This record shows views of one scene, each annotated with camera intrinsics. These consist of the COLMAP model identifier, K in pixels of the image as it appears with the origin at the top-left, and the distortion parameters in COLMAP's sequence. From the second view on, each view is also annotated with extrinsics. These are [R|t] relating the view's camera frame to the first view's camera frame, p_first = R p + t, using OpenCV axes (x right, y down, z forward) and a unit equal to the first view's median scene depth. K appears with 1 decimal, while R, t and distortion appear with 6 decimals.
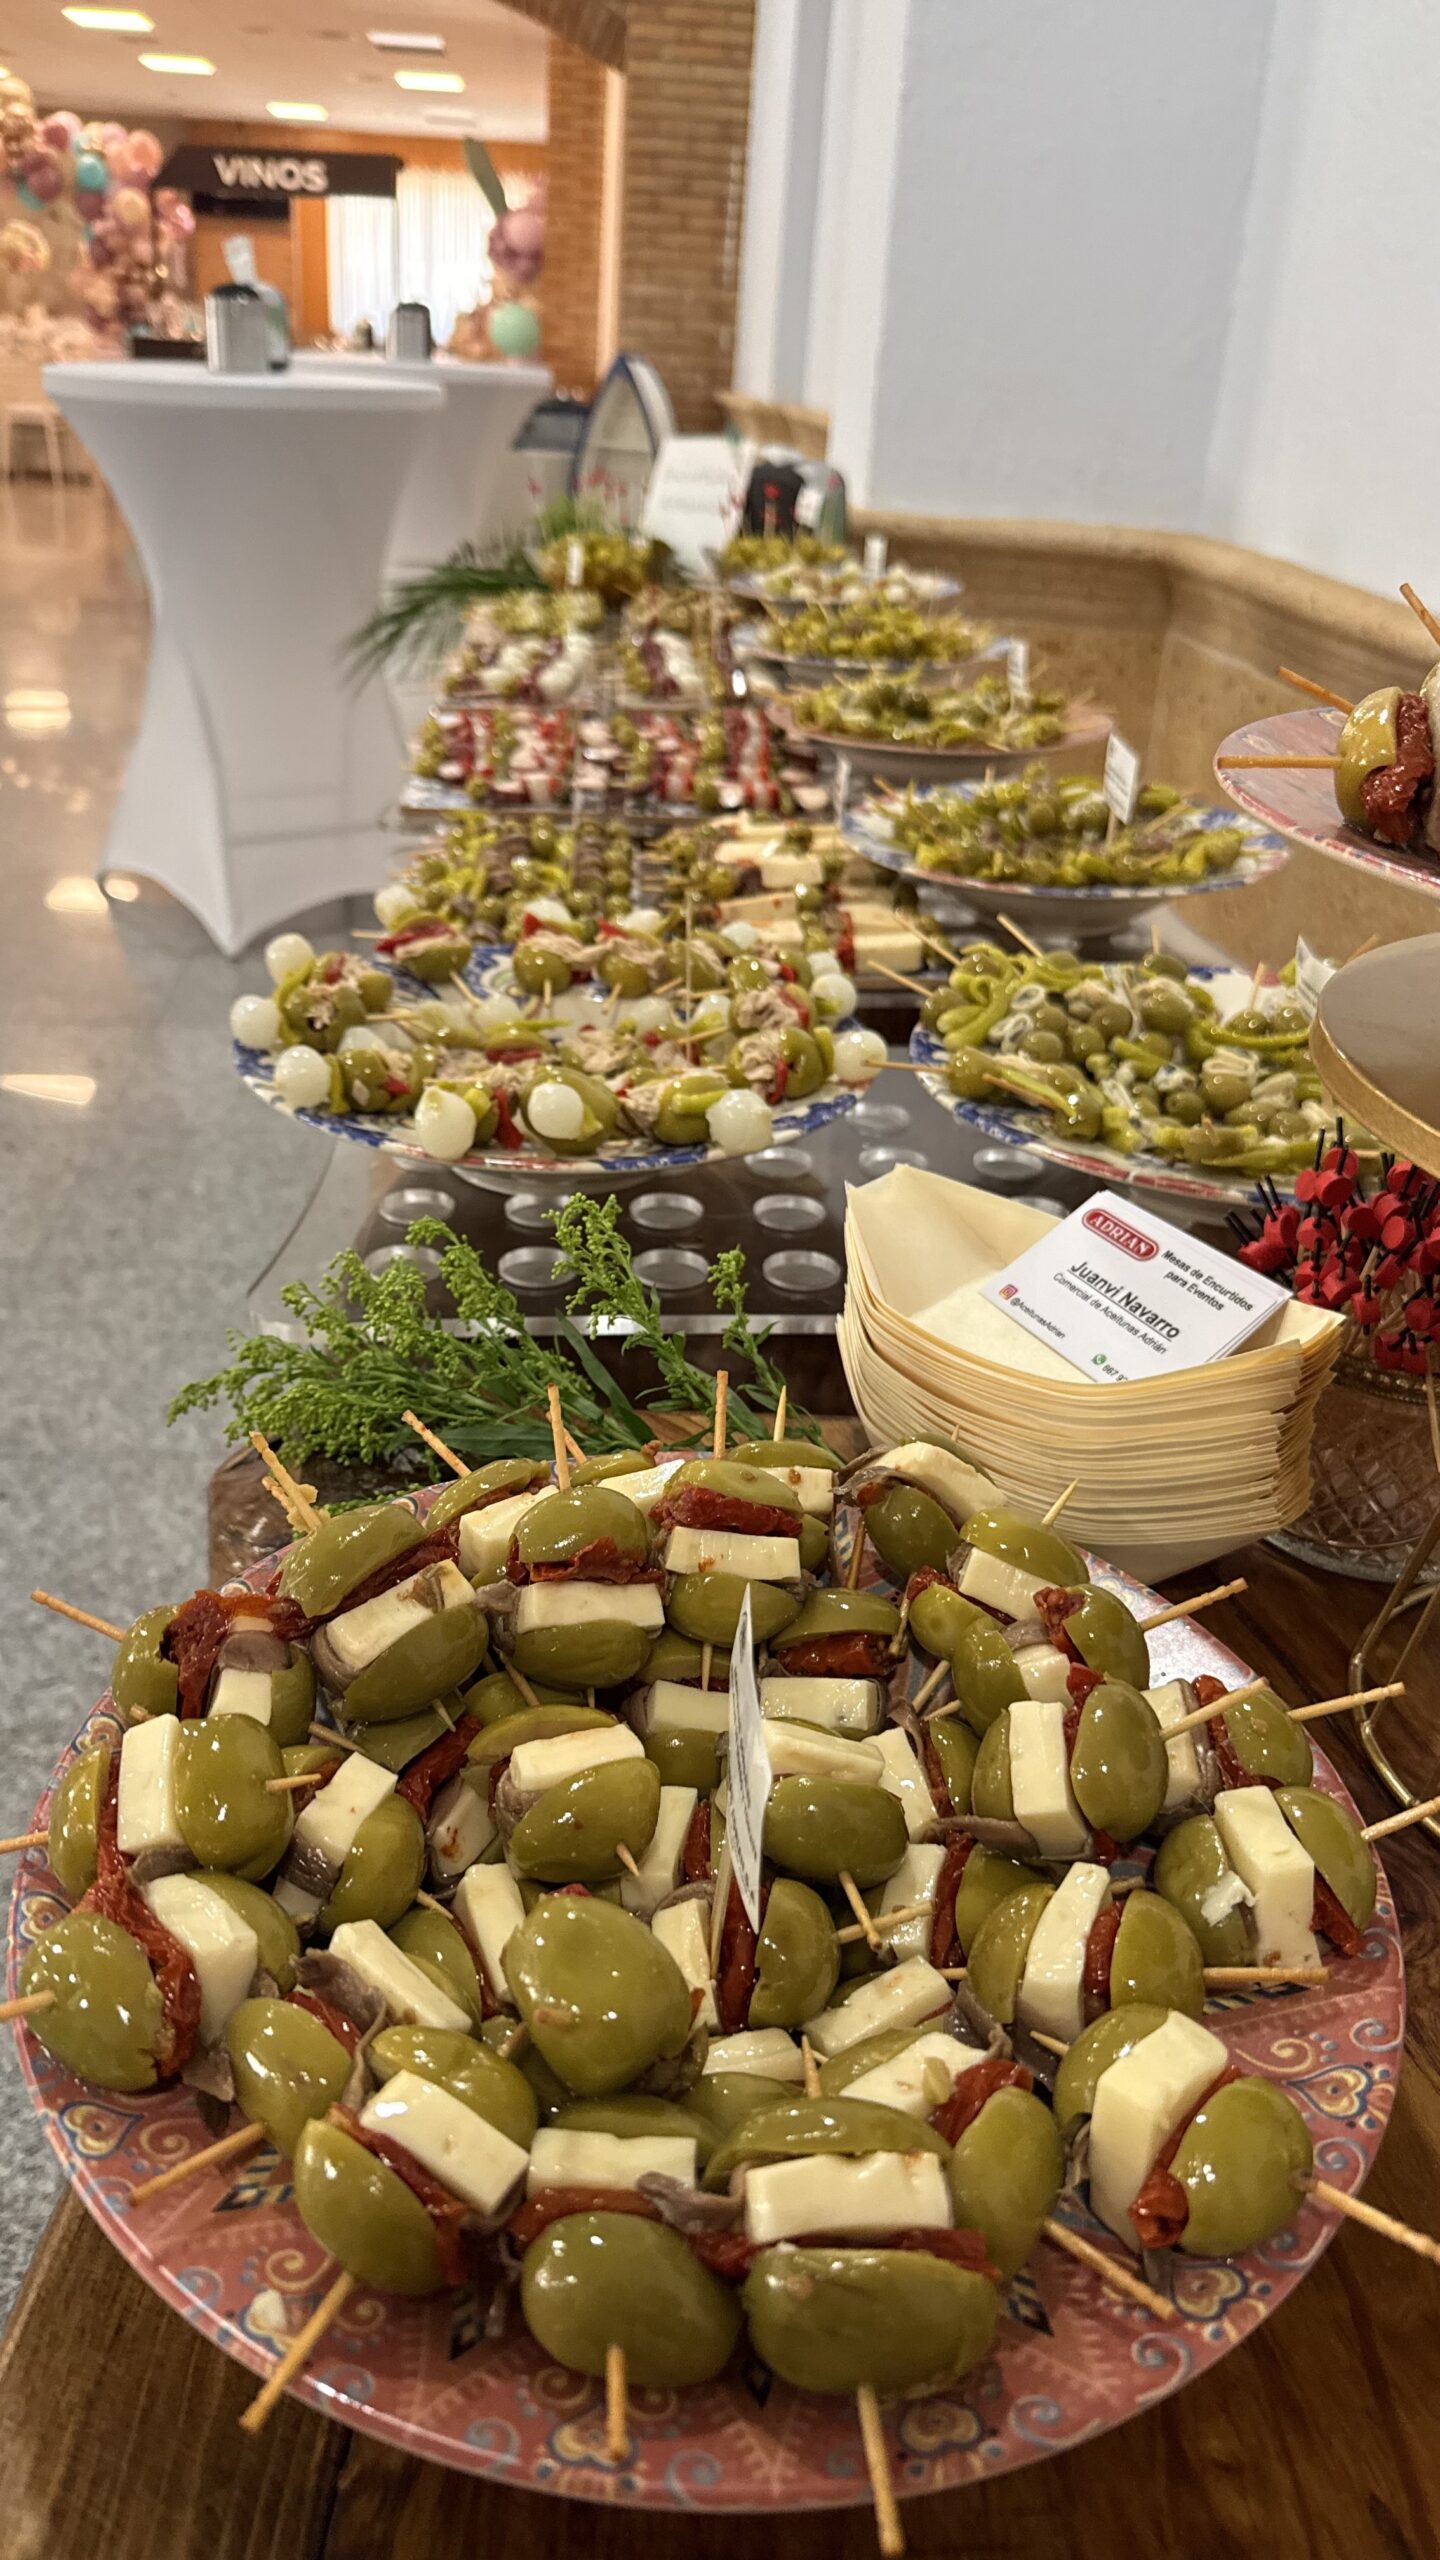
lens RADIAL K [[1817.1, 0, 697.6], [0, 1817.1, 1283.2], [0, 0, 1]] dist [0.049590, -0.072623]
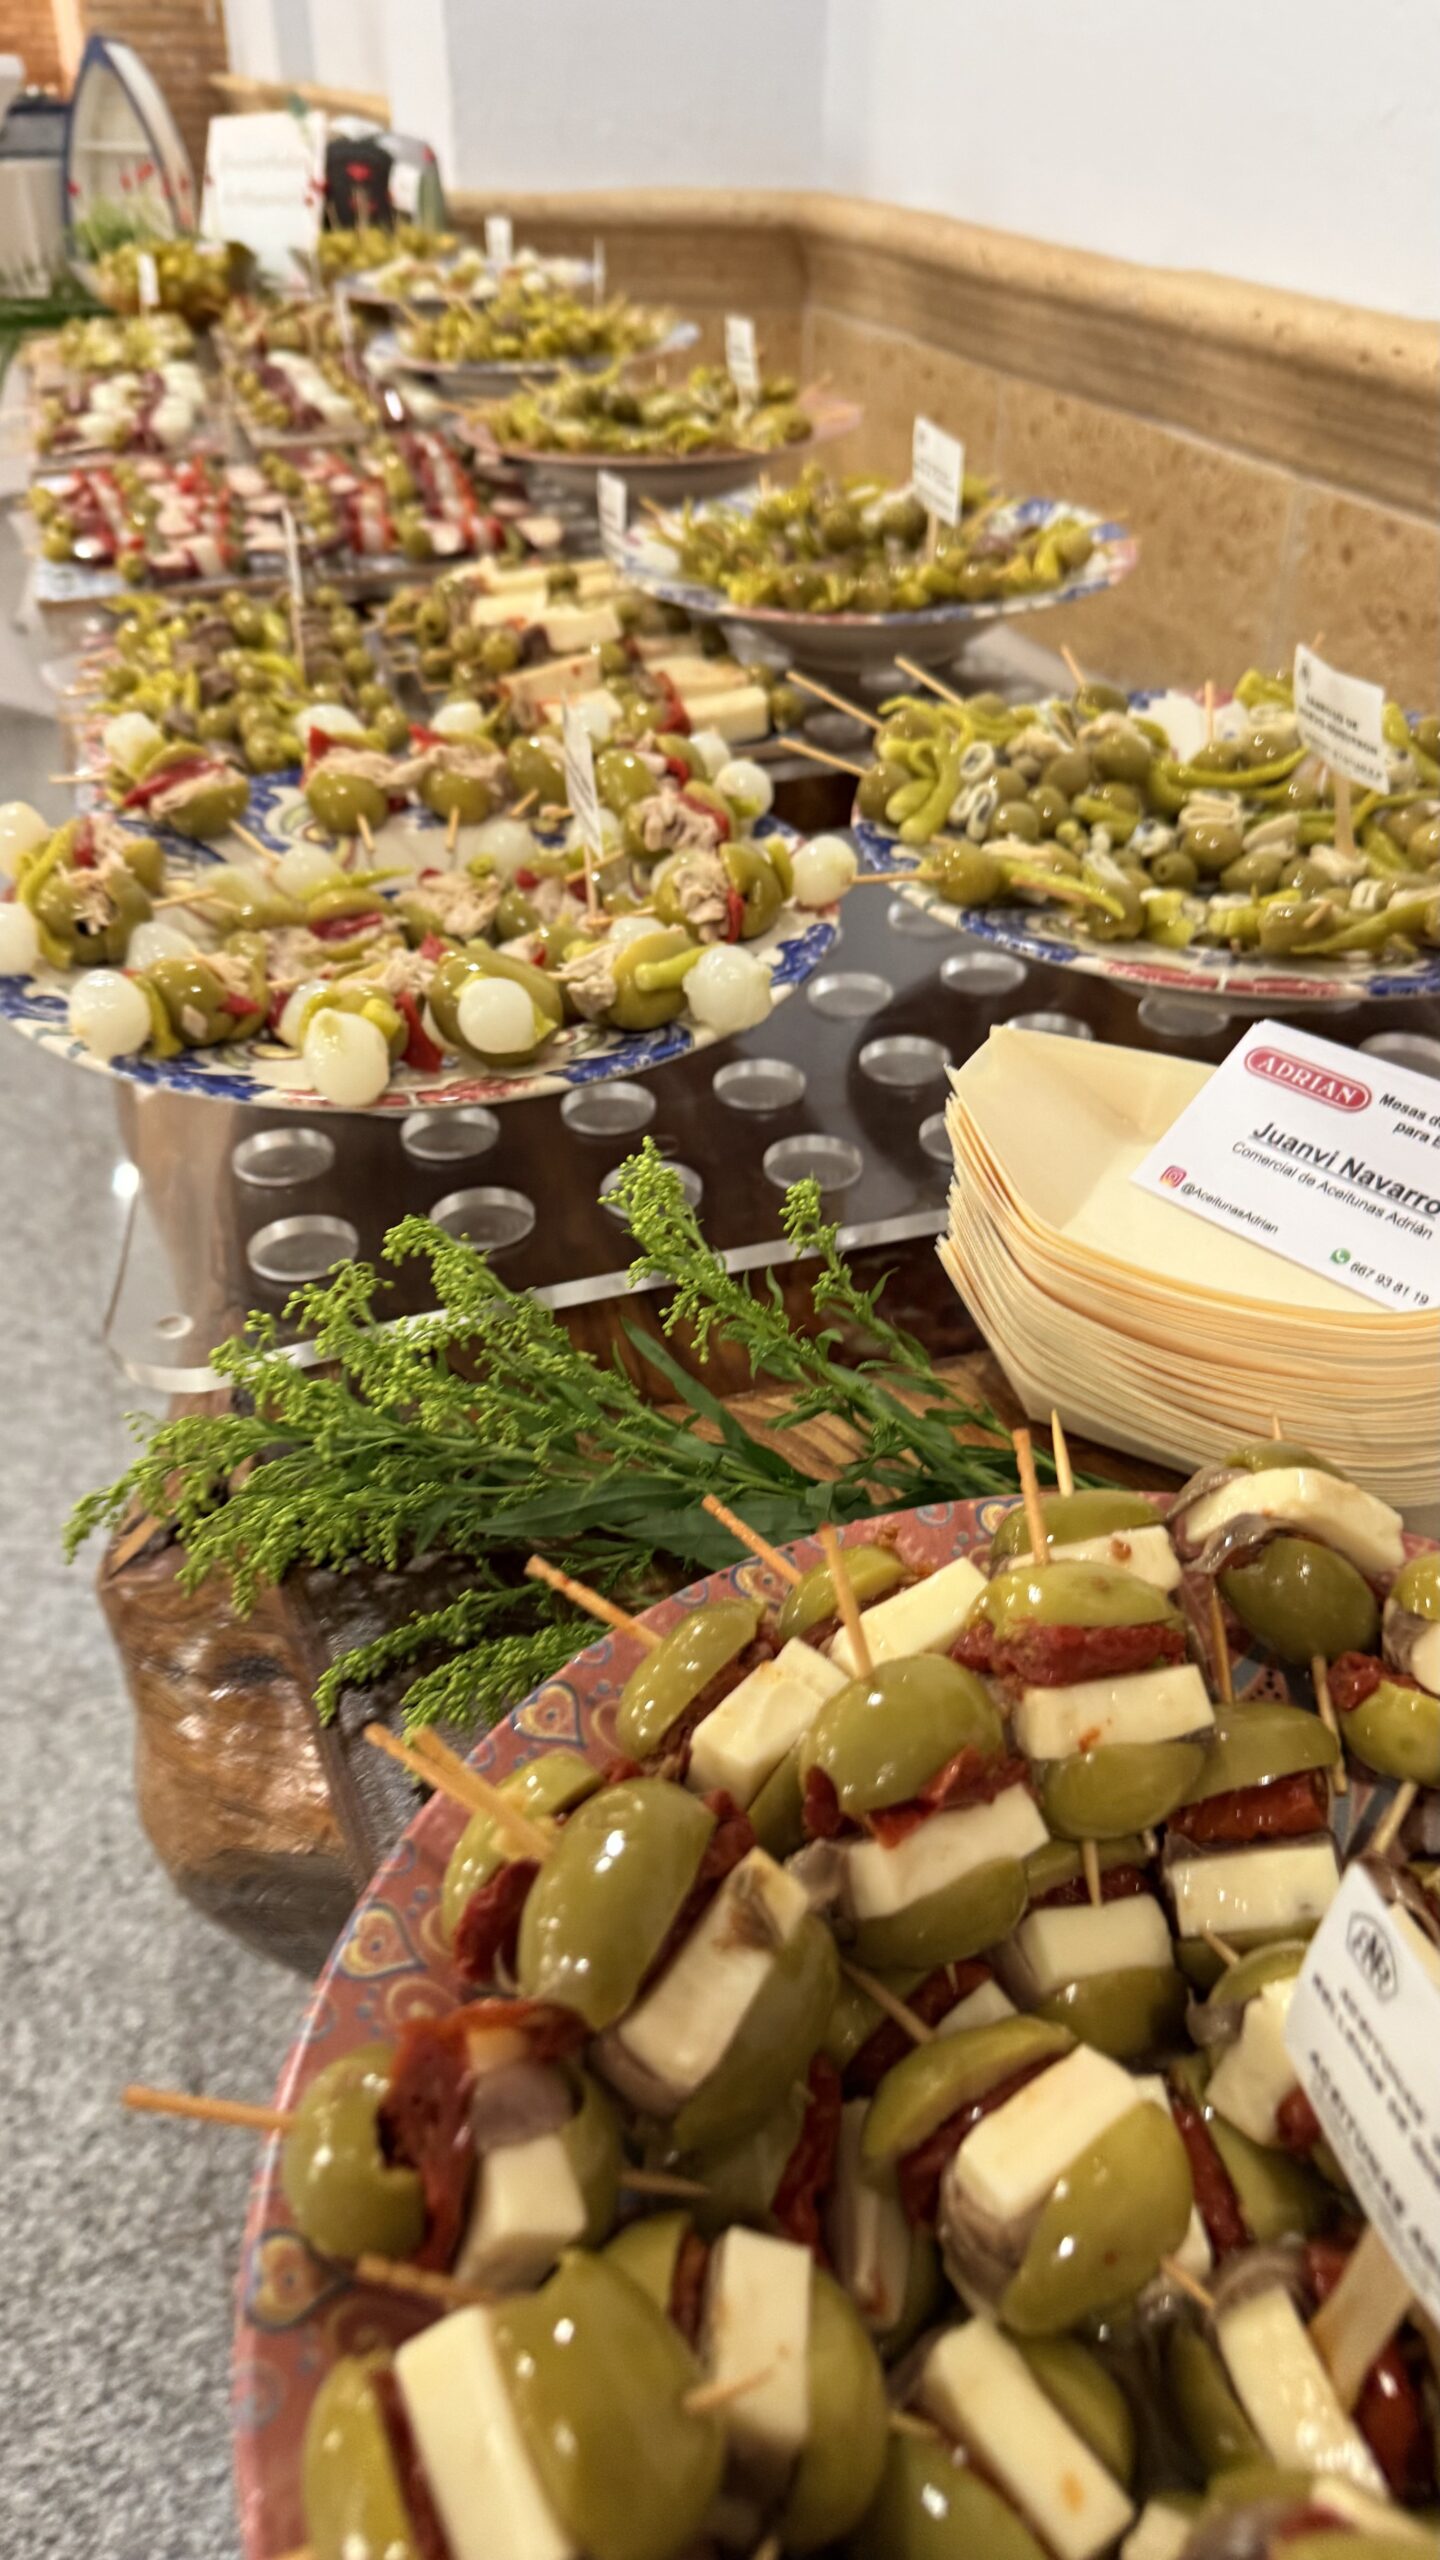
lens RADIAL K [[1817.1, 0, 714.5], [0, 1817.1, 1298.9], [0, 0, 1]] dist [0.049590, -0.072623]
pose [[0.968142, -0.179852, 0.174223, -0.108751], [0.154075, 0.976344, 0.151704, -0.062622], [-0.197386, -0.120028, 0.972950, 0.200973]]
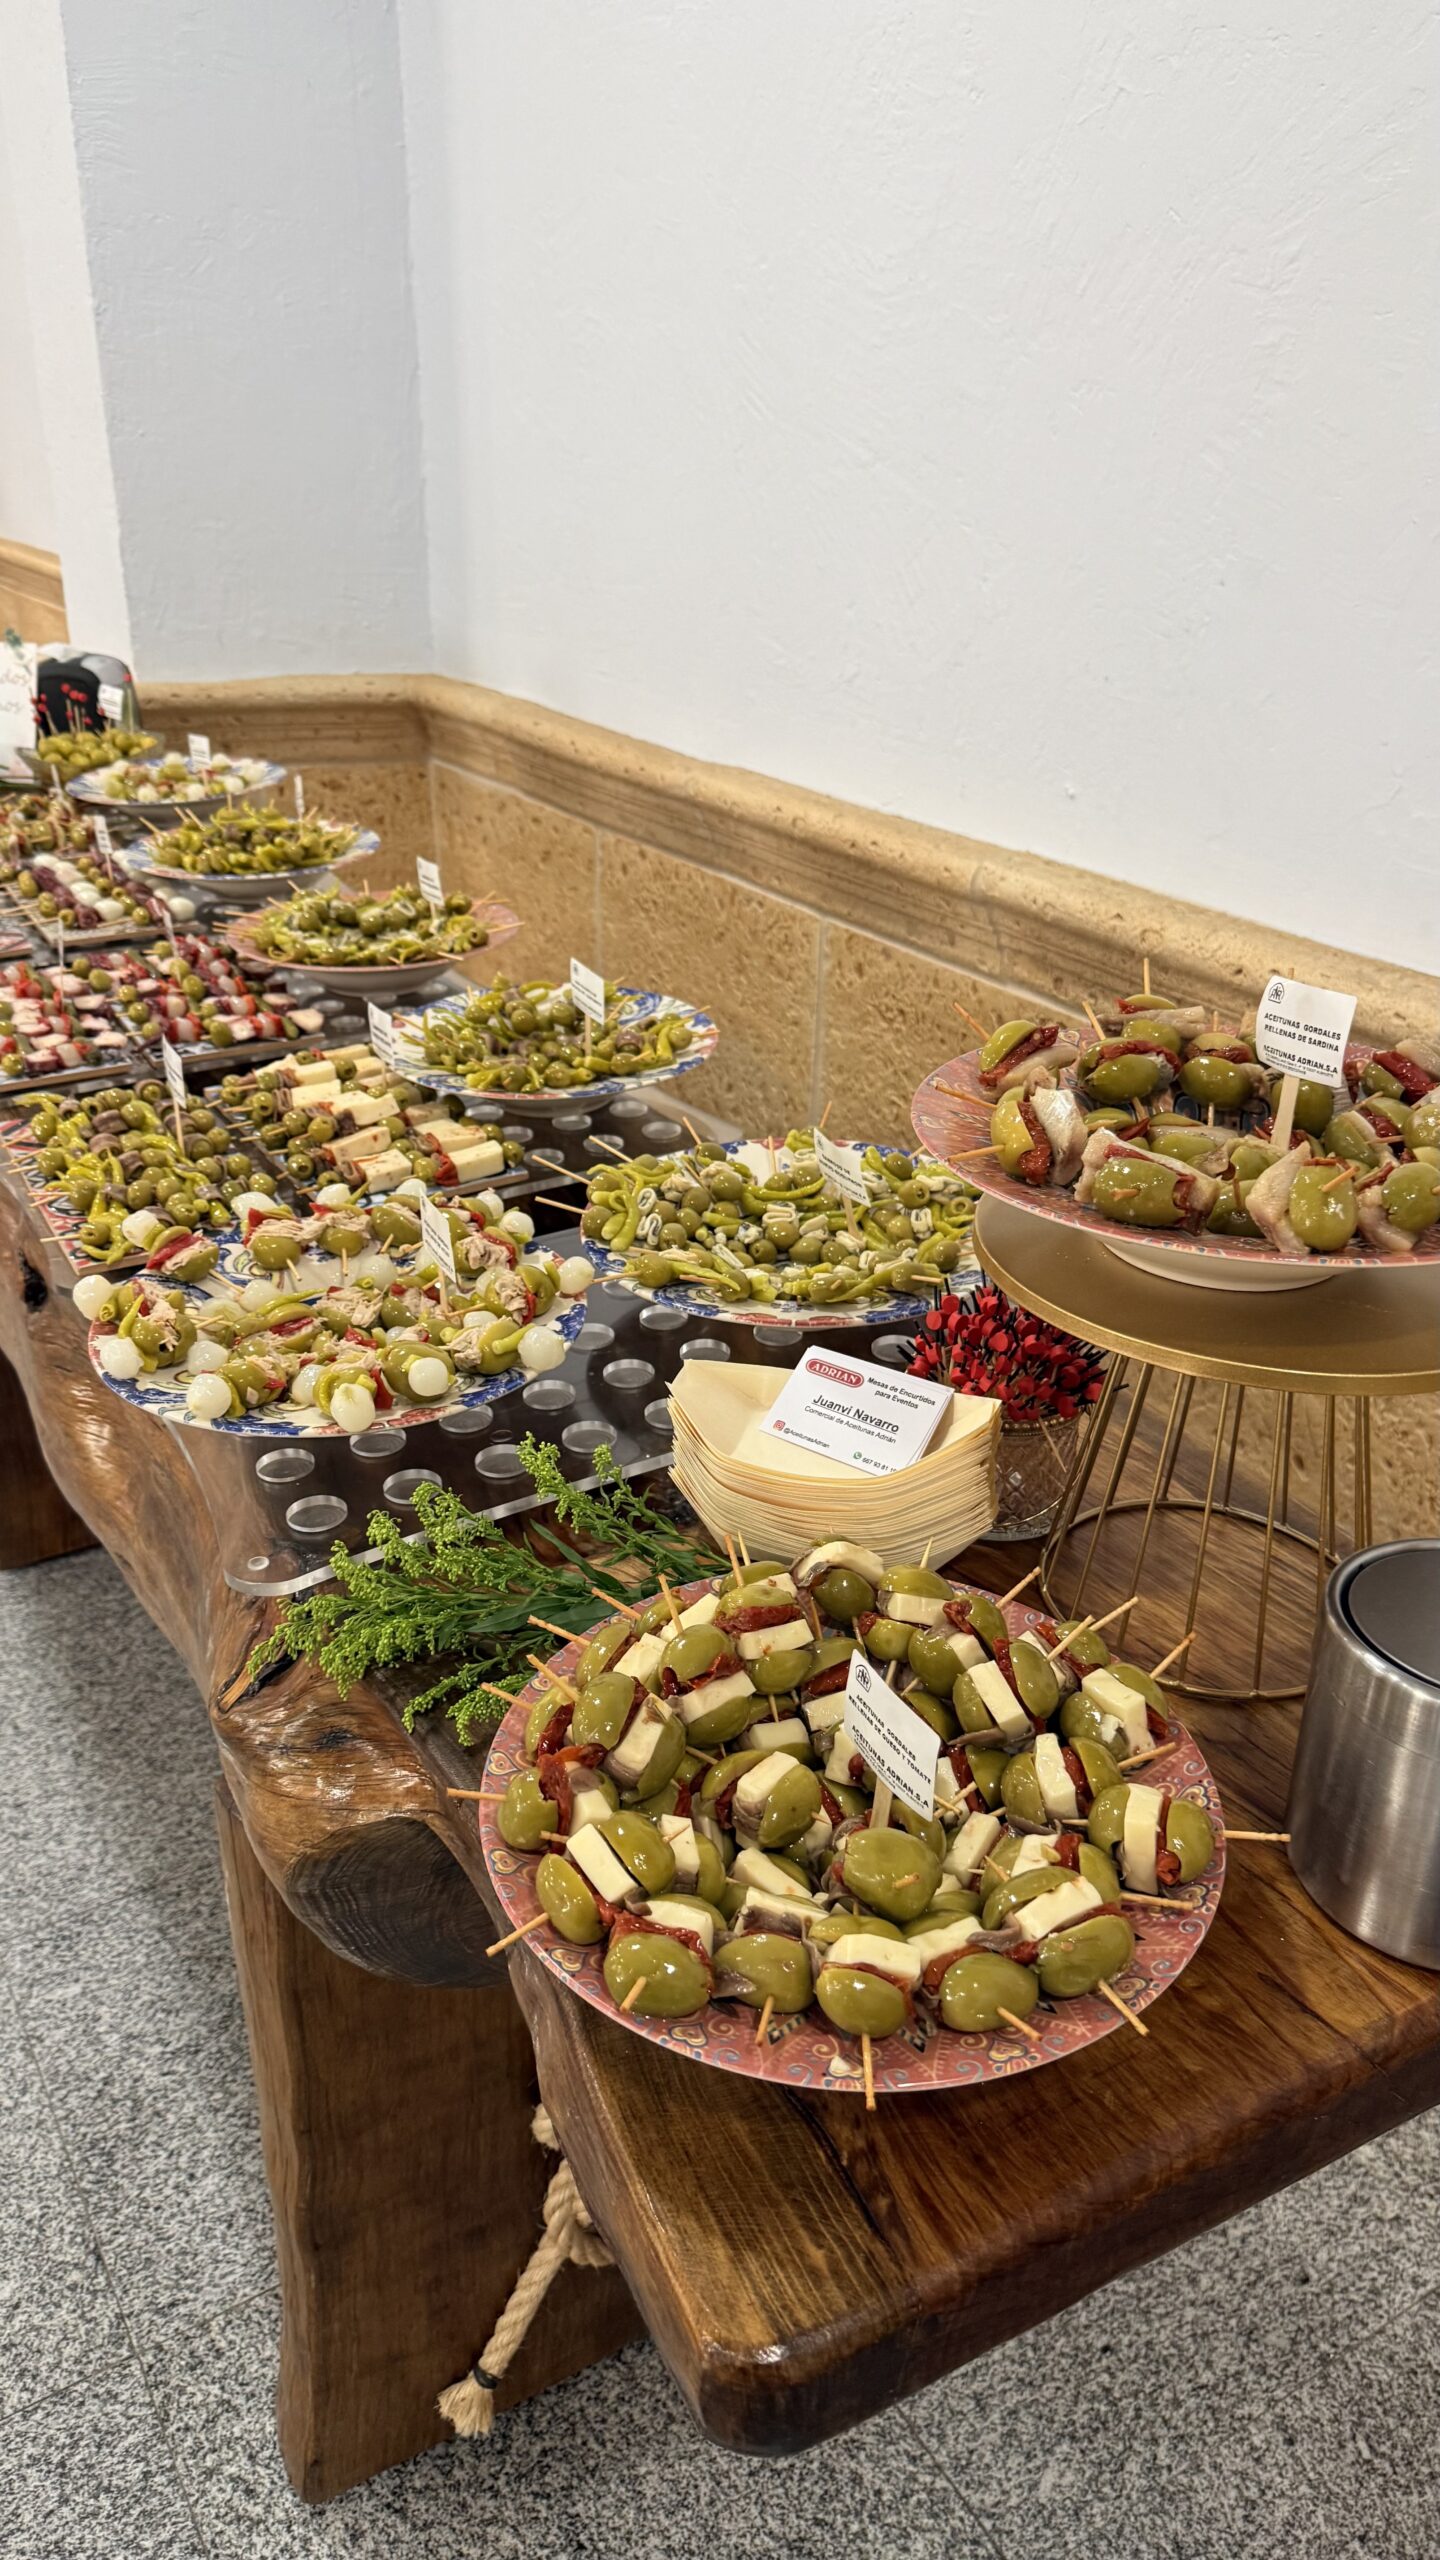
lens RADIAL K [[1817.1, 0, 721.7], [0, 1817.1, 1272.1], [0, 0, 1]] dist [0.049590, -0.072623]
pose [[0.890693, -0.223564, 0.395834, -0.316344], [0.230407, 0.972605, 0.030864, -0.126633], [-0.391890, 0.063713, 0.917803, -0.284674]]
